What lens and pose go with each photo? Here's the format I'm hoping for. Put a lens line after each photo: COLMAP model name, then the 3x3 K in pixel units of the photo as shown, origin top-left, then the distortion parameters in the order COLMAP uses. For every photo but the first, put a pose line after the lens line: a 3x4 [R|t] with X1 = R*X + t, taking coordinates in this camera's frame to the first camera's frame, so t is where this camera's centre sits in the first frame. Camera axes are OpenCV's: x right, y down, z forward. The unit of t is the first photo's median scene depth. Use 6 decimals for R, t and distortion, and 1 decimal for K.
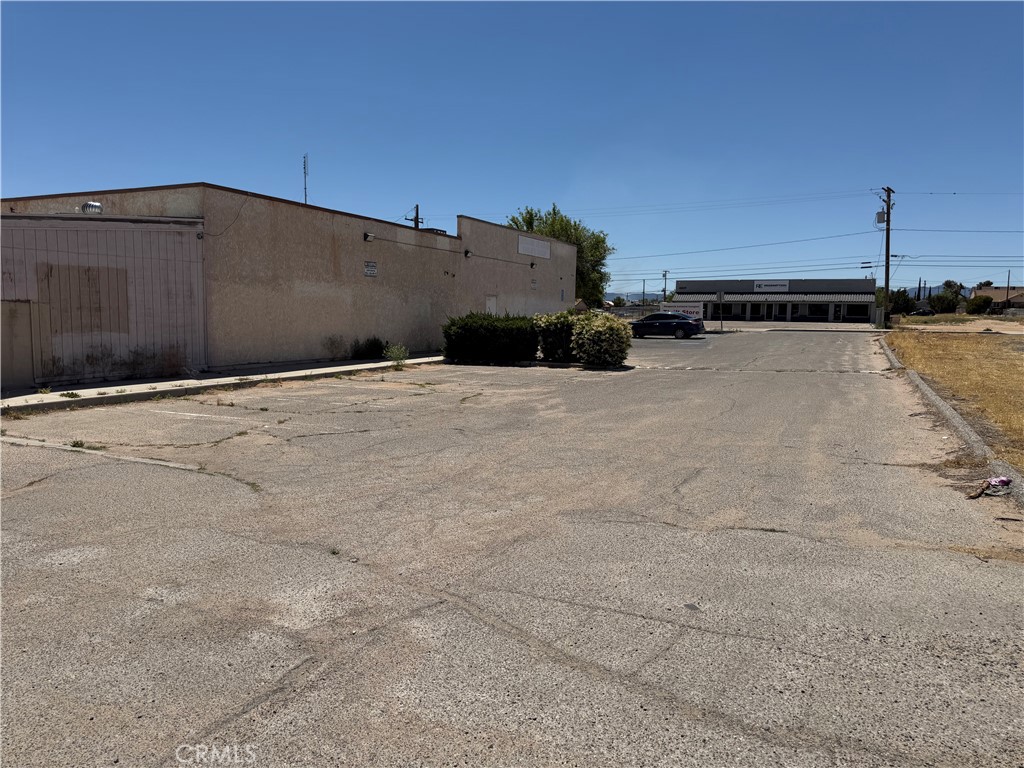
lens RADIAL K [[727.2, 0, 490.8], [0, 727.2, 382.7], [0, 0, 1]] dist [0.083784, -0.120687]
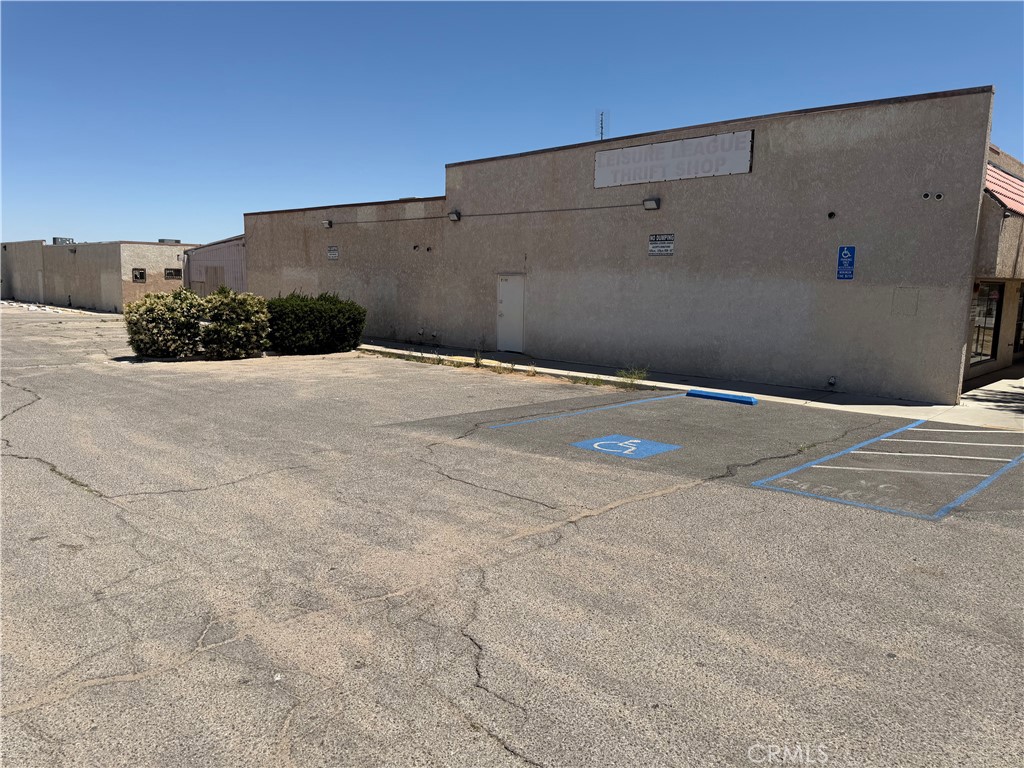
lens RADIAL K [[727.2, 0, 490.8], [0, 727.2, 382.7], [0, 0, 1]] dist [0.083784, -0.120687]
pose [[-0.333295, 0.098355, -0.937678, 0.757036], [-0.129680, 0.980309, 0.148921, -0.150588], [0.933862, 0.171232, -0.313978, 1.511870]]
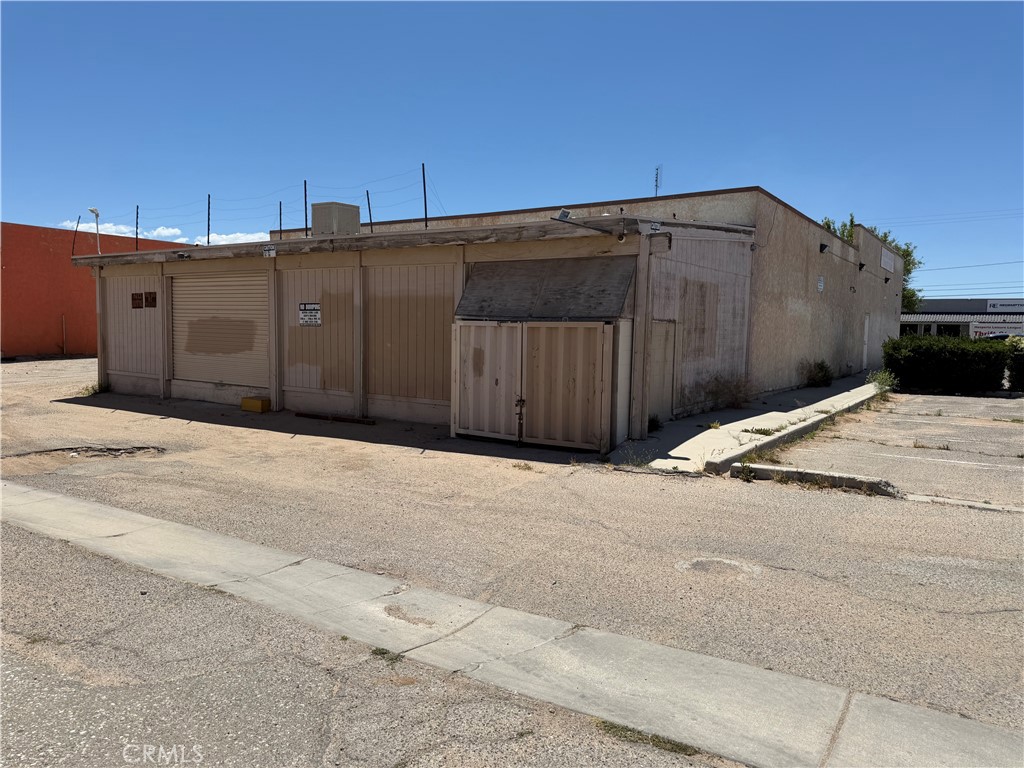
lens RADIAL K [[727.2, 0, 490.8], [0, 727.2, 382.7], [0, 0, 1]] dist [0.083784, -0.120687]
pose [[0.988623, 0.010287, -0.150064, -0.400444], [-0.014860, 0.999458, -0.029387, -0.005476], [0.149681, 0.031283, 0.988239, 0.066733]]
